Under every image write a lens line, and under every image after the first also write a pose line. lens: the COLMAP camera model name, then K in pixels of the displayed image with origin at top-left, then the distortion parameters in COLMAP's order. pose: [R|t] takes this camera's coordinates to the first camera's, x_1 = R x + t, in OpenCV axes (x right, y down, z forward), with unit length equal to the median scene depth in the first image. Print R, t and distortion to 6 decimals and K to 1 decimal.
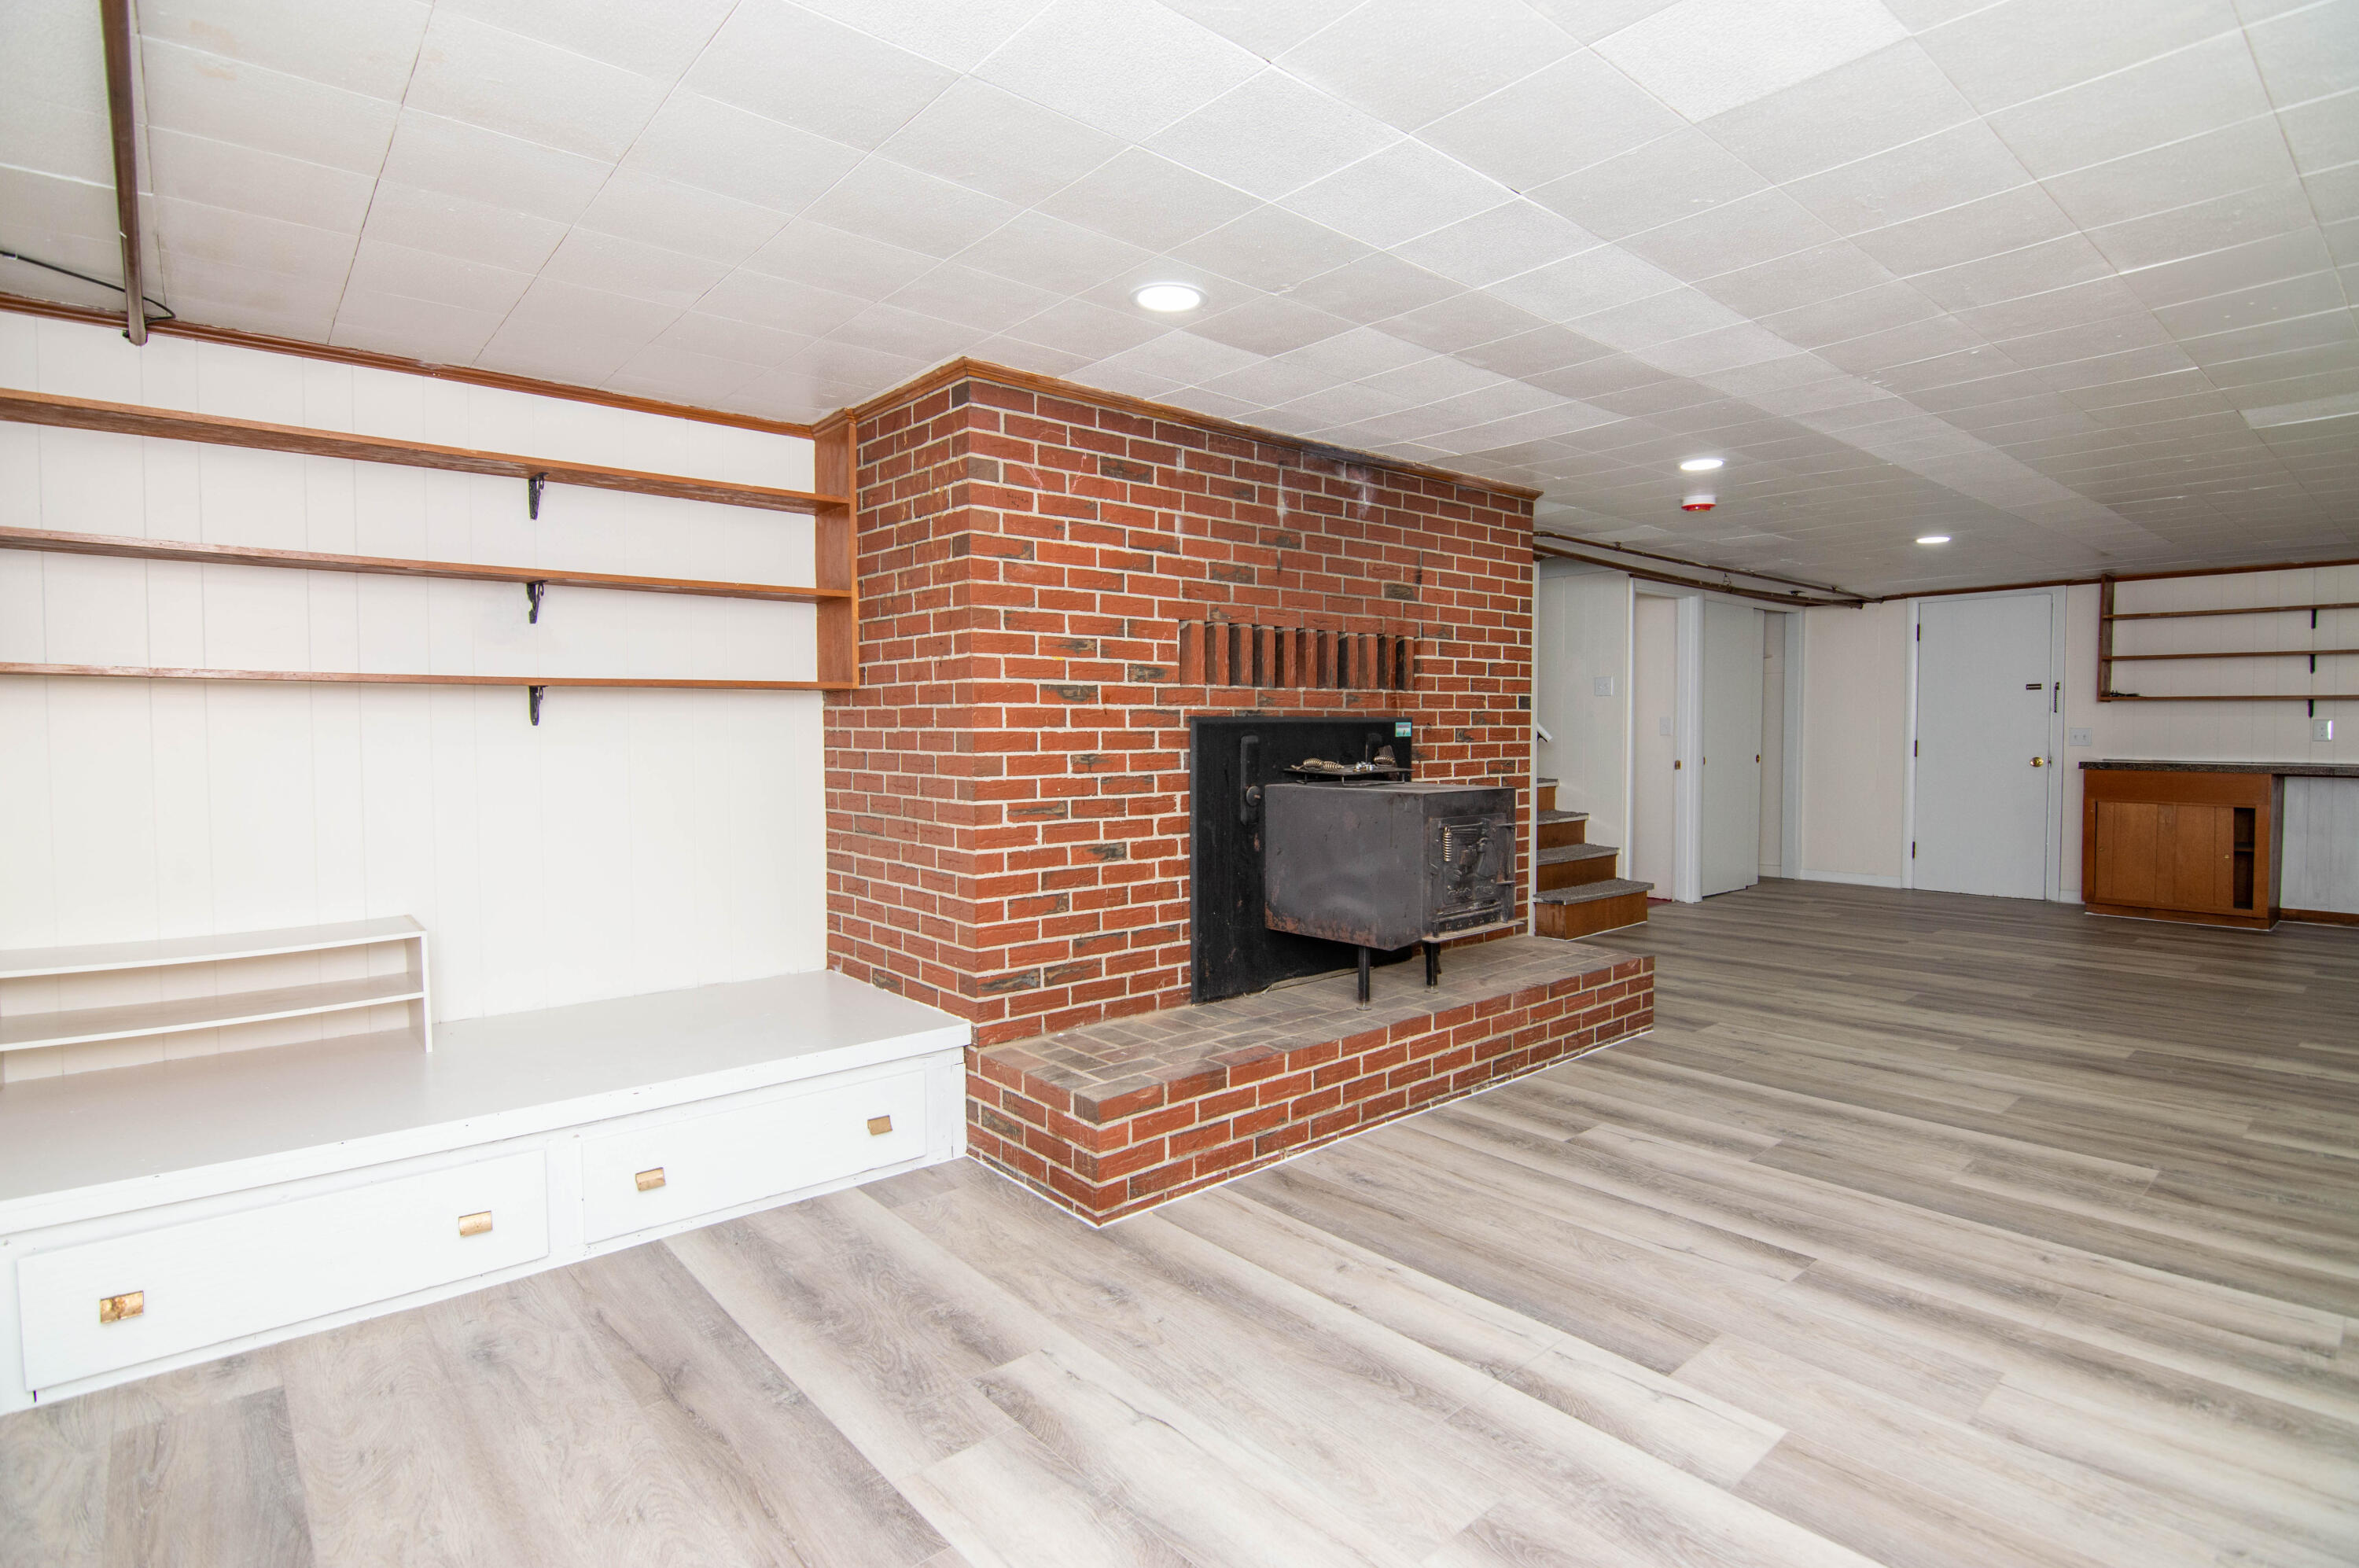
lens RADIAL K [[1160.6, 0, 1136.4], [0, 1160.6, 787.2], [0, 0, 1]] dist [-0.019263, -0.005082]
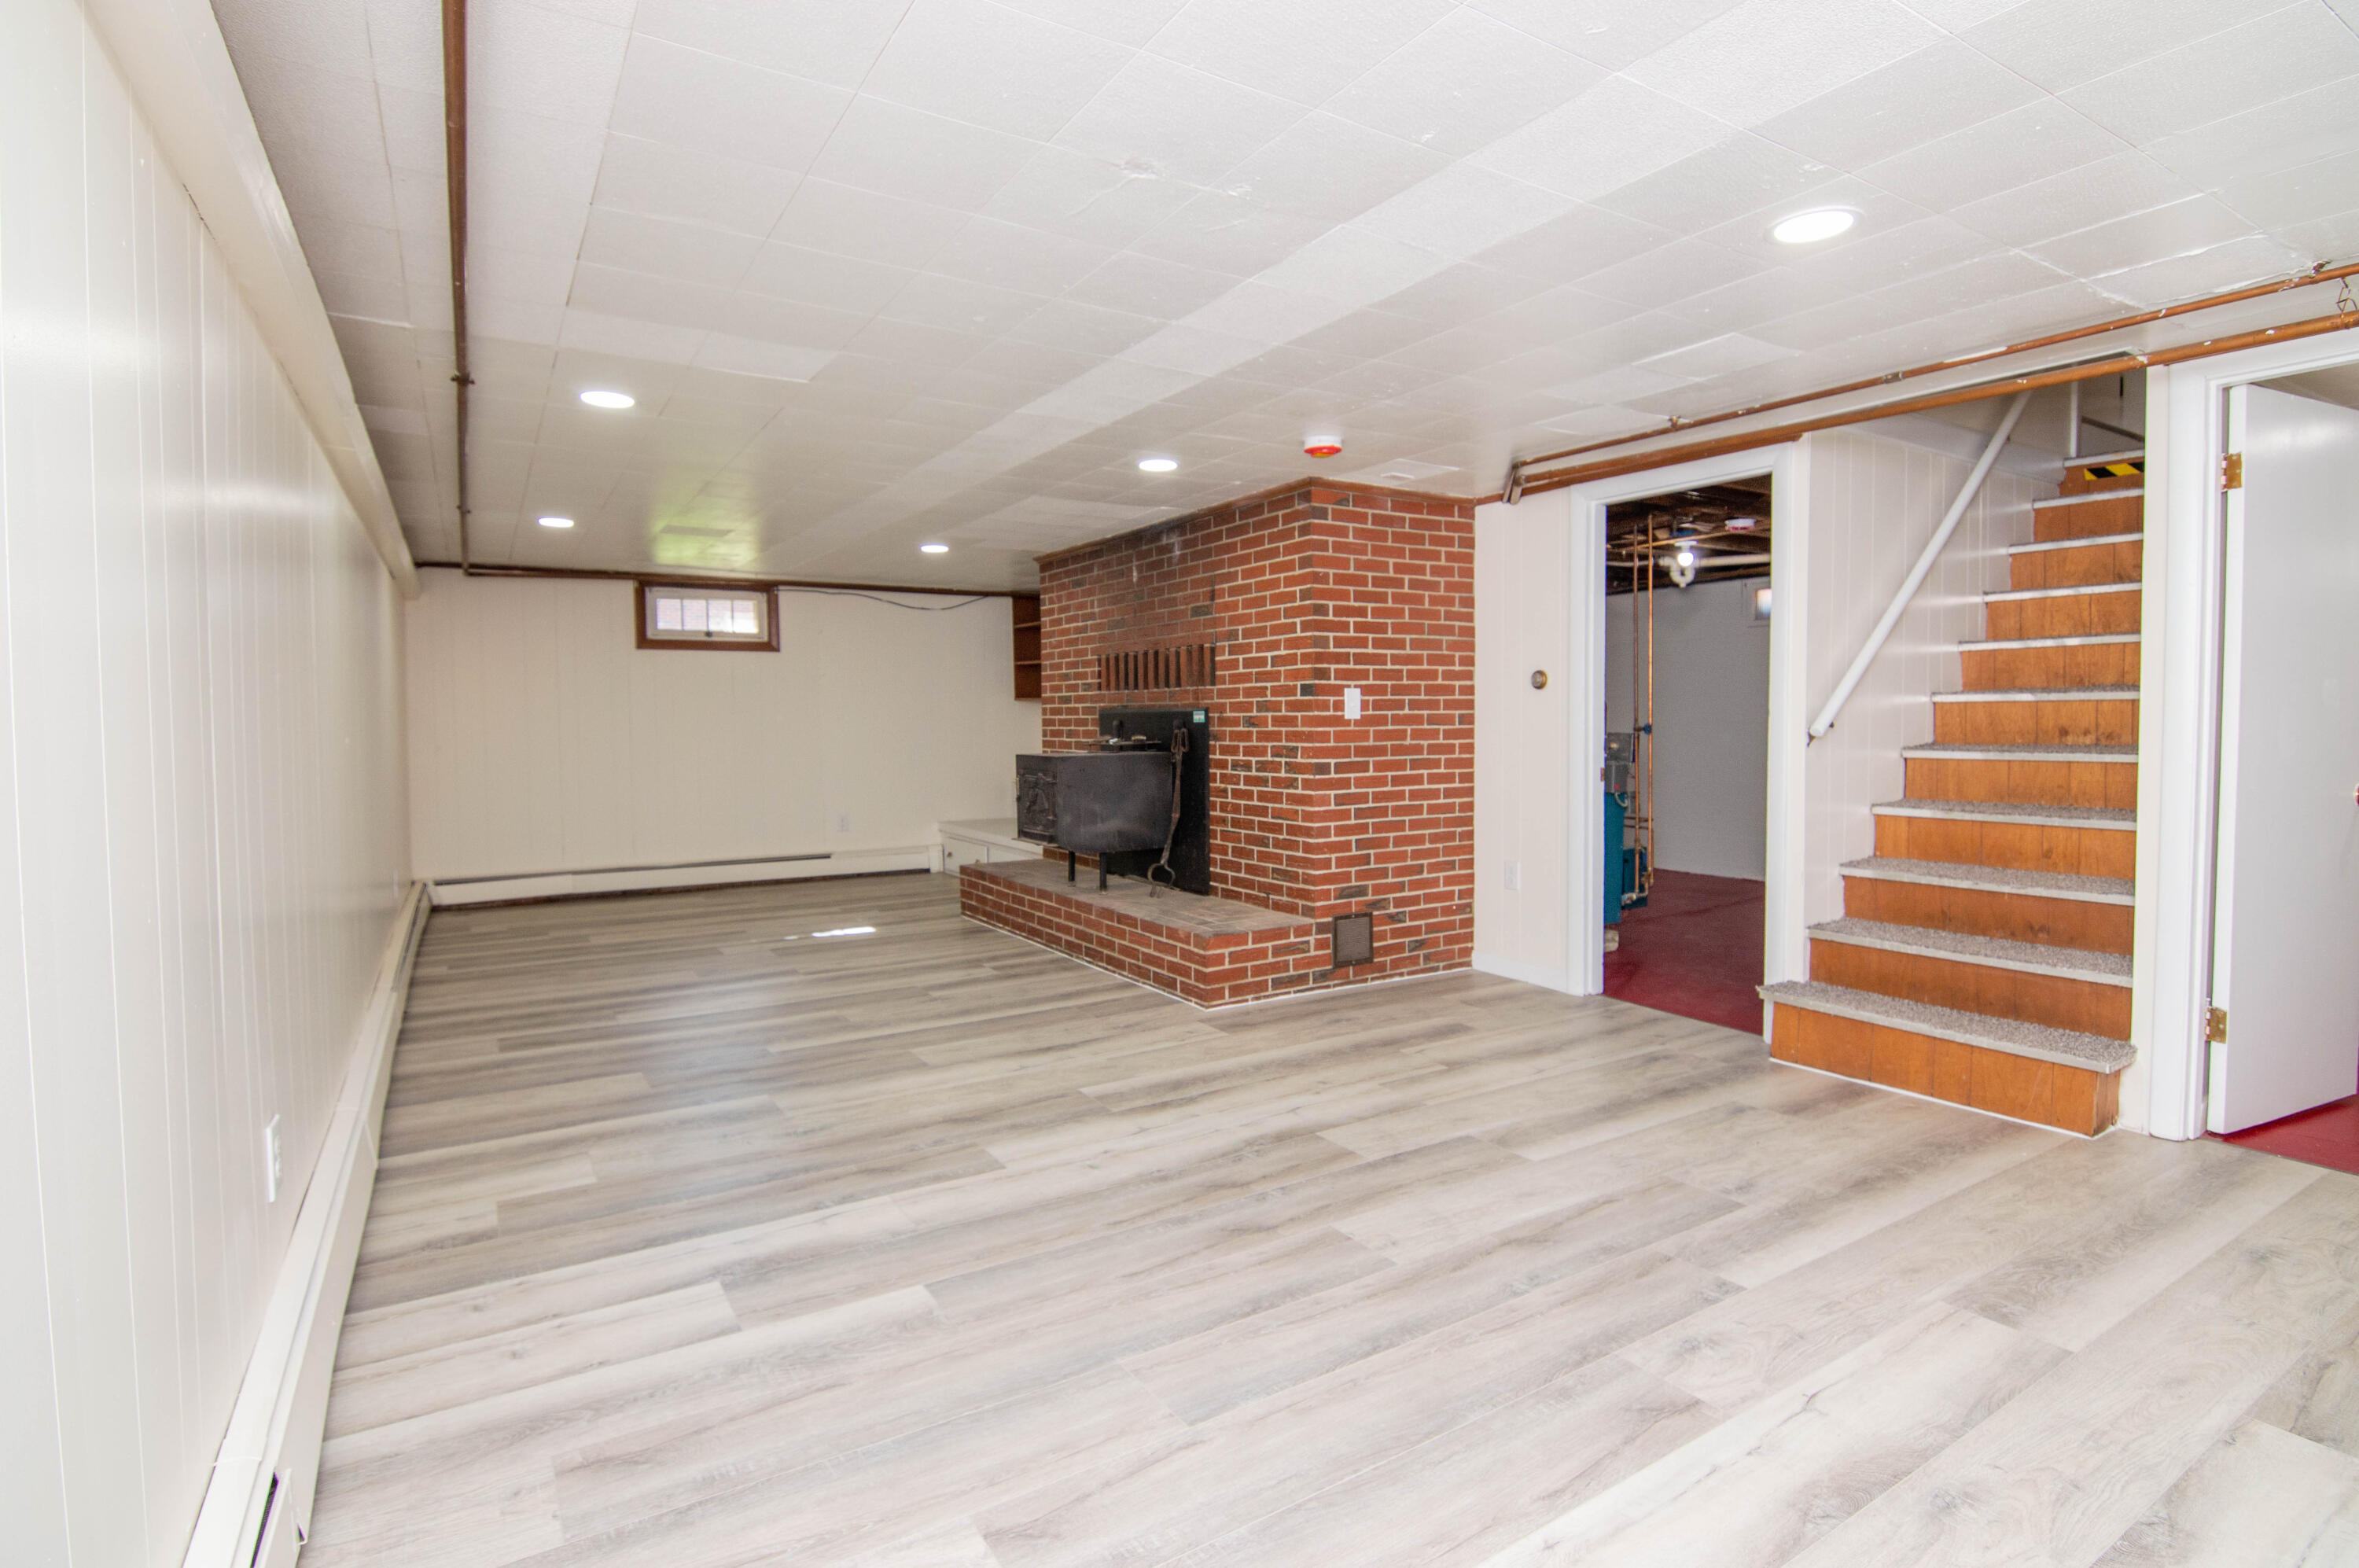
lens RADIAL K [[1160.6, 0, 1196.4], [0, 1160.6, 772.4], [0, 0, 1]] dist [-0.019263, -0.005082]
pose [[-0.120482, 0.058932, -0.990965, 1.867461], [-0.031902, 0.997491, 0.063199, -0.085097], [0.992203, 0.039229, -0.118300, 1.410532]]
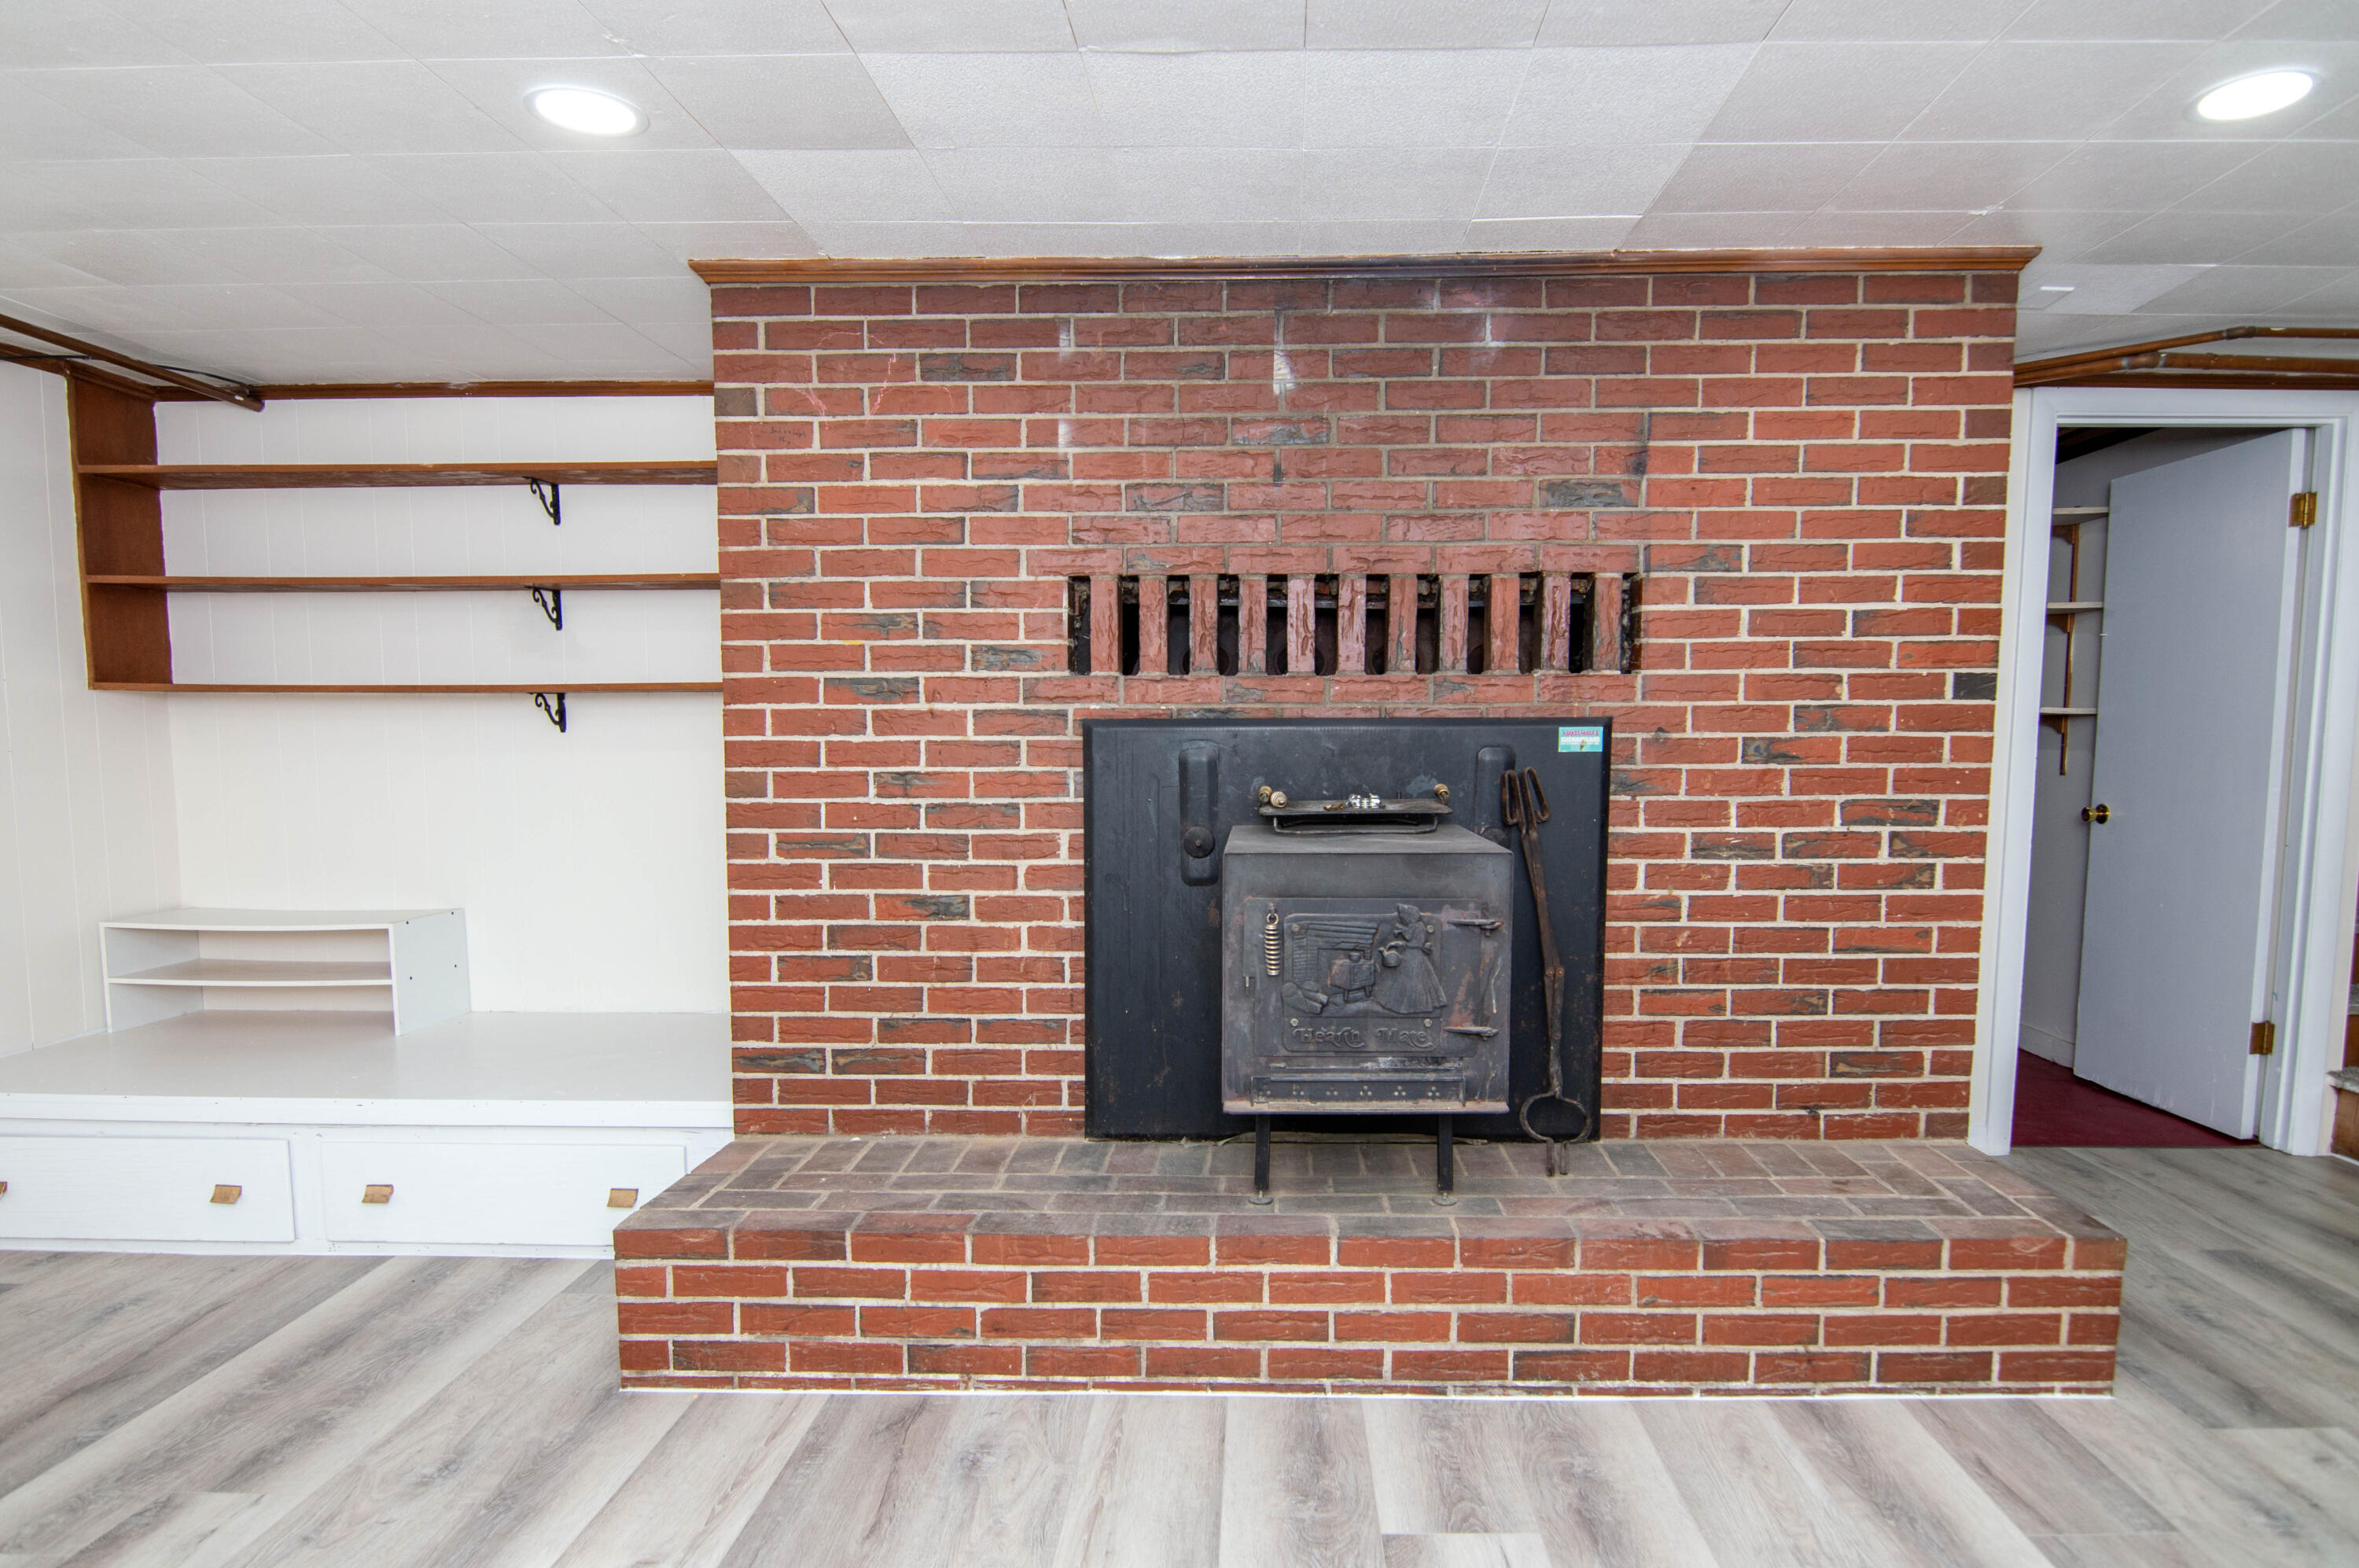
lens RADIAL K [[1273.1, 0, 1211.2], [0, 1273.1, 888.7], [0, 0, 1]] dist [-0.024048, 0.004790]
pose [[0.755561, 0.072904, -0.651009, 0.615414], [-0.034208, 0.996823, 0.071929, -0.018669], [0.654185, -0.032077, 0.755654, 0.500209]]
